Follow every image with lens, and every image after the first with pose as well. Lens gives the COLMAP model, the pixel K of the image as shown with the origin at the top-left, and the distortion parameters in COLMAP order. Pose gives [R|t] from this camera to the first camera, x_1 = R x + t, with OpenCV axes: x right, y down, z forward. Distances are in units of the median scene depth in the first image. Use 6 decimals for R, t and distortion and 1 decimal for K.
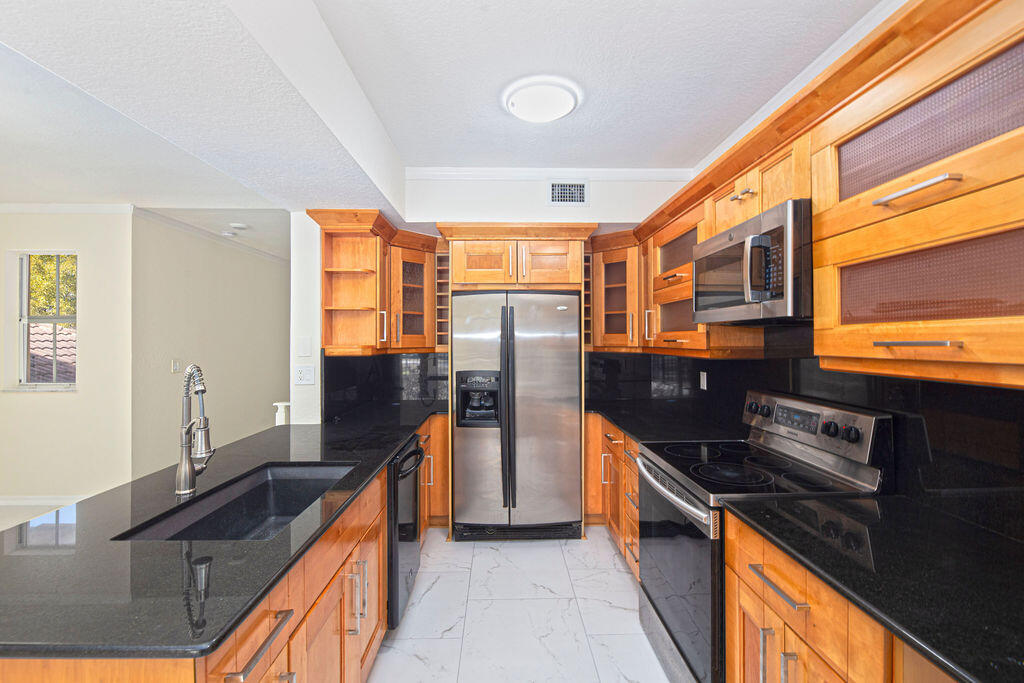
lens RADIAL K [[440.9, 0, 514.3], [0, 440.9, 338.0], [0, 0, 1]] dist [-0.005577, -0.000788]
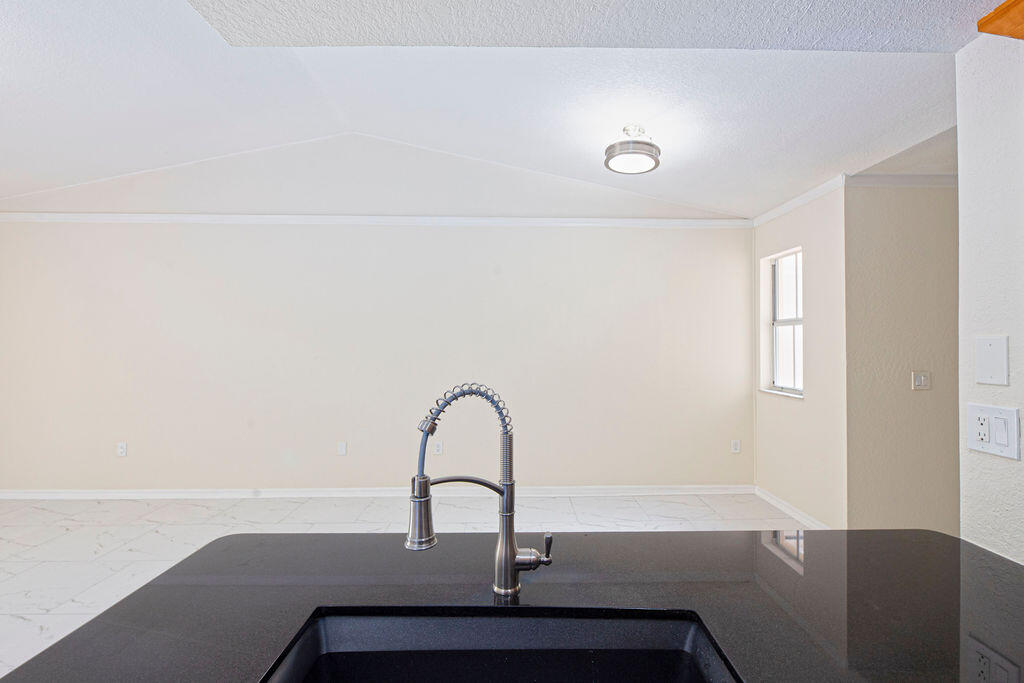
lens RADIAL K [[455.2, 0, 521.9], [0, 455.2, 338.1], [0, 0, 1]] dist [0.002108, -0.004678]
pose [[-0.003942, -0.009811, -0.999944, -0.054408], [-0.000171, 0.999952, -0.009810, 0.002616], [0.999992, 0.000132, -0.003943, 0.522273]]
